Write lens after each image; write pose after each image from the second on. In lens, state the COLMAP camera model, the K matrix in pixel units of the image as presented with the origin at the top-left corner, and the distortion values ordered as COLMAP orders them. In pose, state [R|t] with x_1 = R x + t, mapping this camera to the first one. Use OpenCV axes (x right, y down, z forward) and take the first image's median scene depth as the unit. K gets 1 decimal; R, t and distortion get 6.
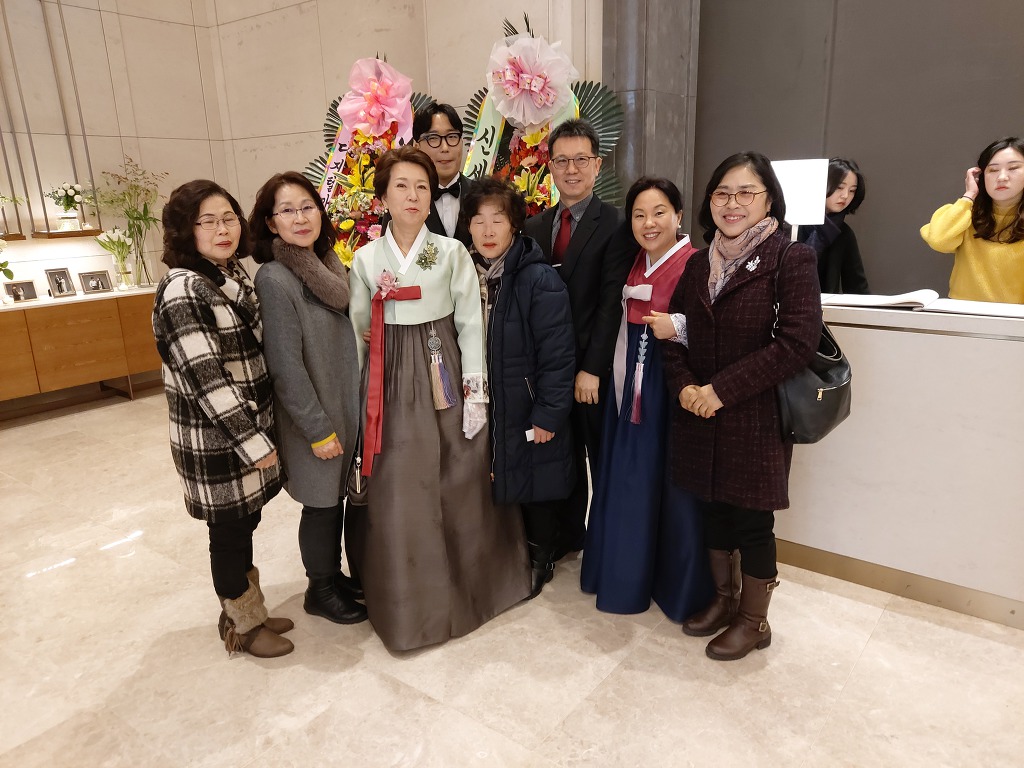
lens RADIAL K [[745.4, 0, 512.0], [0, 745.4, 384.0], [0, 0, 1]] dist [0.027522, -0.002178]
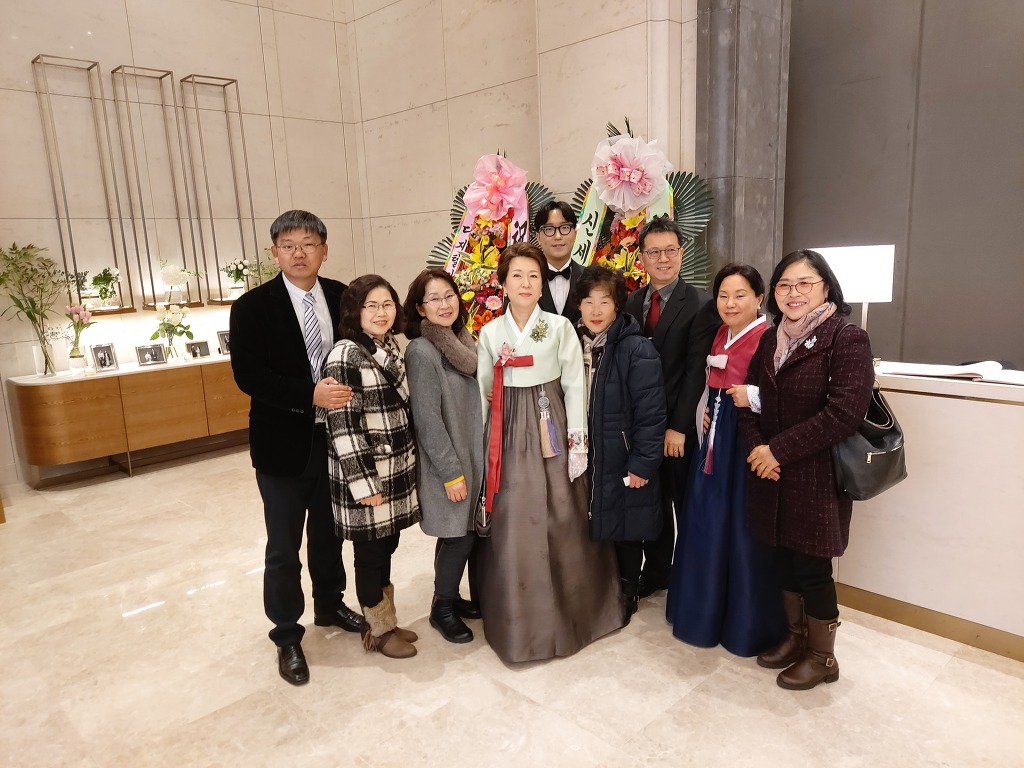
lens RADIAL K [[745.4, 0, 512.0], [0, 745.4, 384.0], [0, 0, 1]] dist [0.027522, -0.002178]
pose [[0.989763, 0.013811, -0.142048, 0.018349], [-0.023450, 0.997517, -0.066414, -0.003367], [0.140778, 0.069065, 0.987629, -0.190078]]
